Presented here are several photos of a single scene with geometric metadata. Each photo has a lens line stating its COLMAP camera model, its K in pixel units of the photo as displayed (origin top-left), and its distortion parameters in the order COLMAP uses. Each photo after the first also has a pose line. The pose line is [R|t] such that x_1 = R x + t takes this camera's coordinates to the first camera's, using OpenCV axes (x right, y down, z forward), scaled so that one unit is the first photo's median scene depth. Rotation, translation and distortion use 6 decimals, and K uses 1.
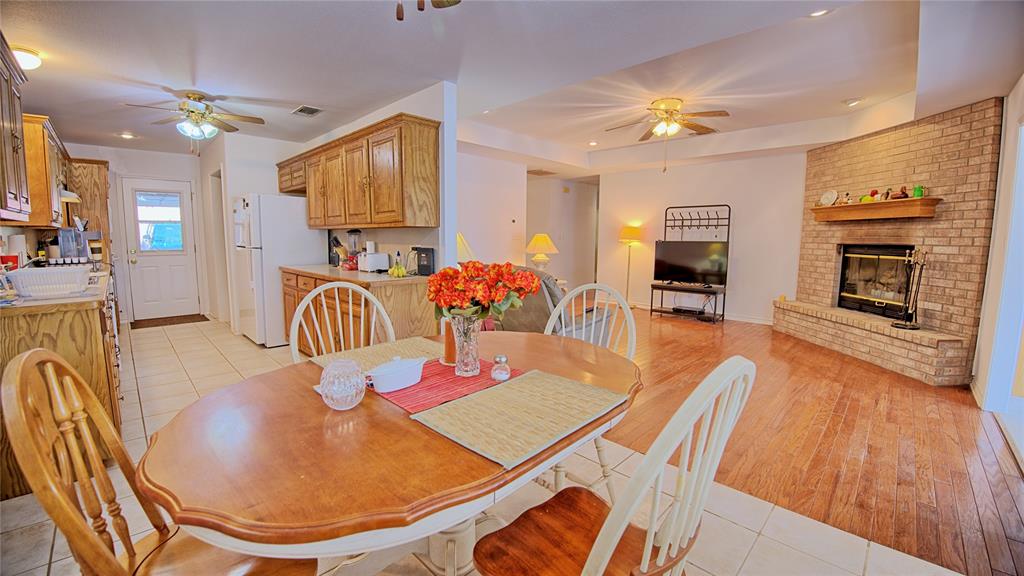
lens RADIAL K [[411.6, 0, 509.4], [0, 411.6, 285.5], [0, 0, 1]] dist [-0.044330, -0.000507]
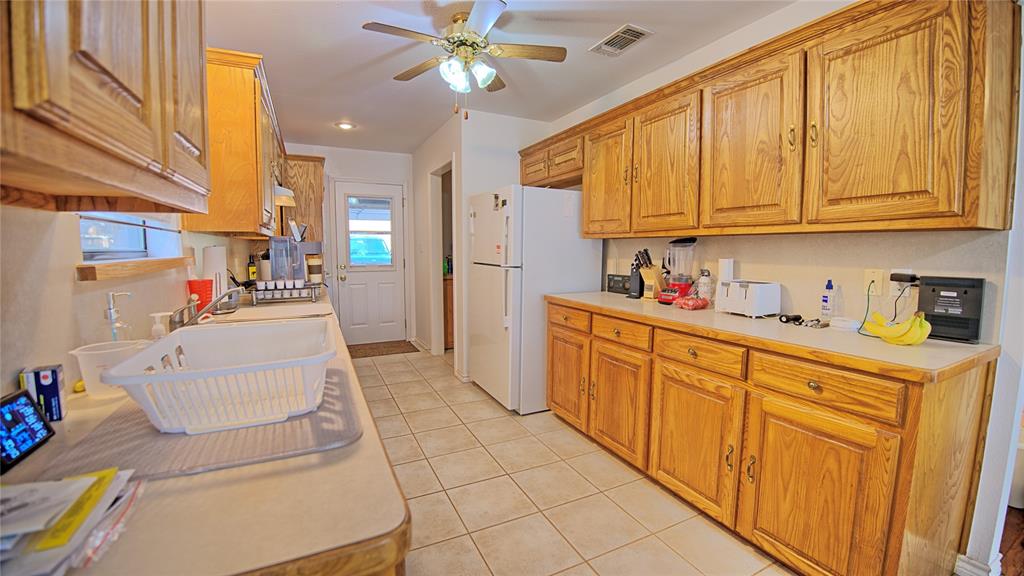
lens RADIAL K [[411.6, 0, 512.6], [0, 411.6, 286.3], [0, 0, 1]] dist [-0.044330, -0.000507]
pose [[0.947146, 0.022824, -0.319989, -0.402198], [-0.031506, 0.999262, -0.021983, -0.044631], [0.319251, 0.030903, 0.947166, 0.349274]]
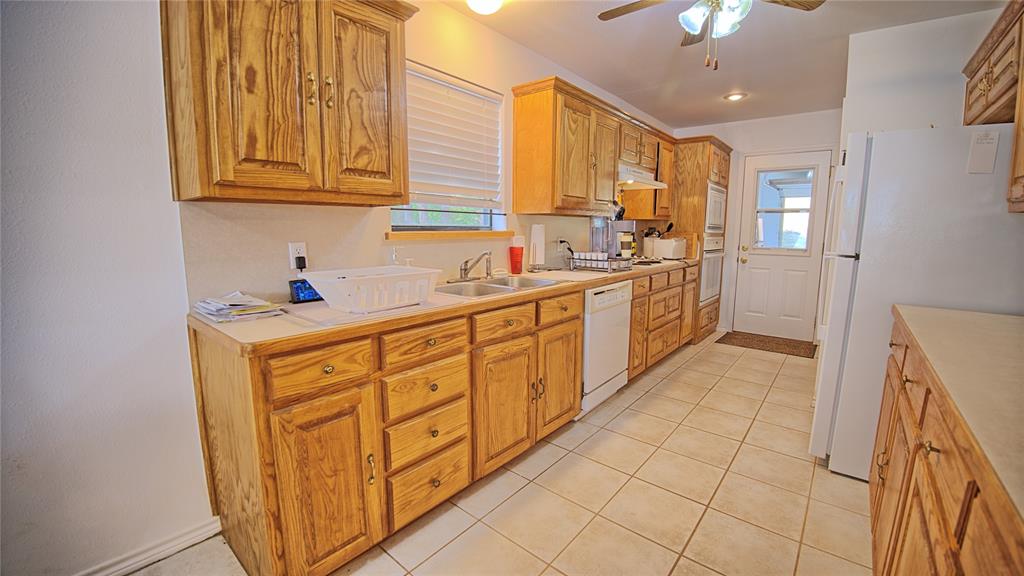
lens RADIAL K [[411.6, 0, 512.7], [0, 411.6, 286.4], [0, 0, 1]] dist [-0.044330, -0.000507]
pose [[0.094742, 0.133259, -0.986542, -0.212566], [-0.122127, 0.985070, 0.121331, -0.066118], [0.987982, 0.108988, 0.109602, 0.571426]]
